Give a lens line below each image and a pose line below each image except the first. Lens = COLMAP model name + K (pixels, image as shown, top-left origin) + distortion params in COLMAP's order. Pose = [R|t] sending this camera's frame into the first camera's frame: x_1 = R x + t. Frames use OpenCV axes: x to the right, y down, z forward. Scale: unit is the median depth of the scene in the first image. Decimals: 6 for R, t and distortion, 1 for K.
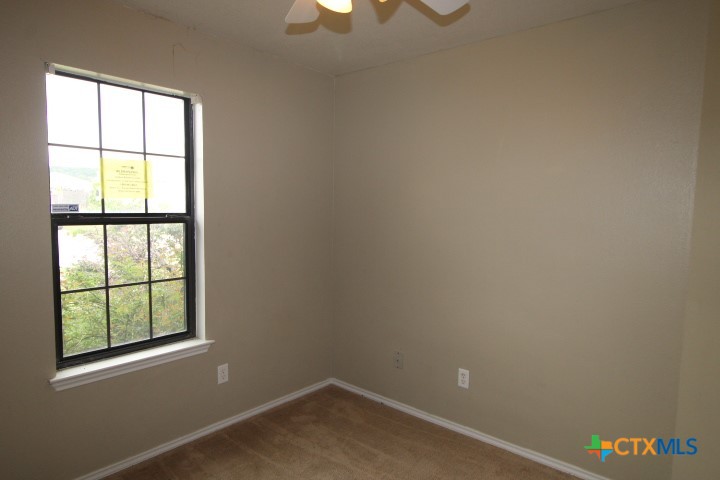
lens RADIAL K [[440.2, 0, 367.5], [0, 440.2, 238.4], [0, 0, 1]] dist [-0.003115, 0.000719]
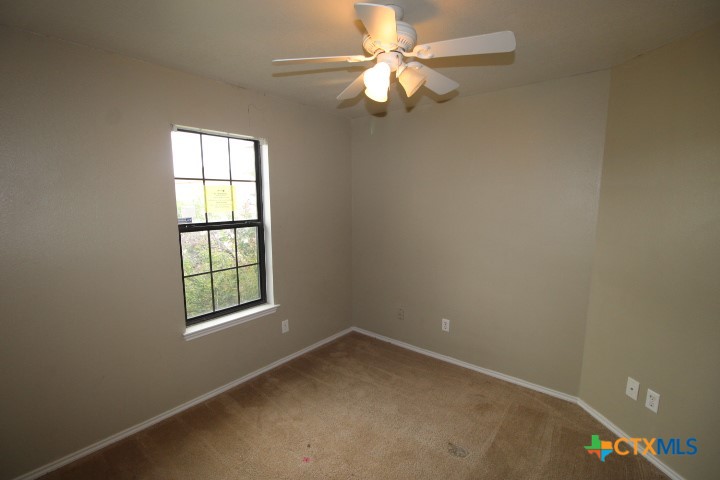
lens RADIAL K [[333.5, 0, 361.0], [0, 333.5, 238.6], [0, 0, 1]] dist [-0.003836, -0.009981]
pose [[0.999587, -0.020763, 0.019847, -0.096699], [0.019599, 0.998172, 0.057172, -0.053659], [-0.020998, -0.056759, 0.998167, -0.127889]]
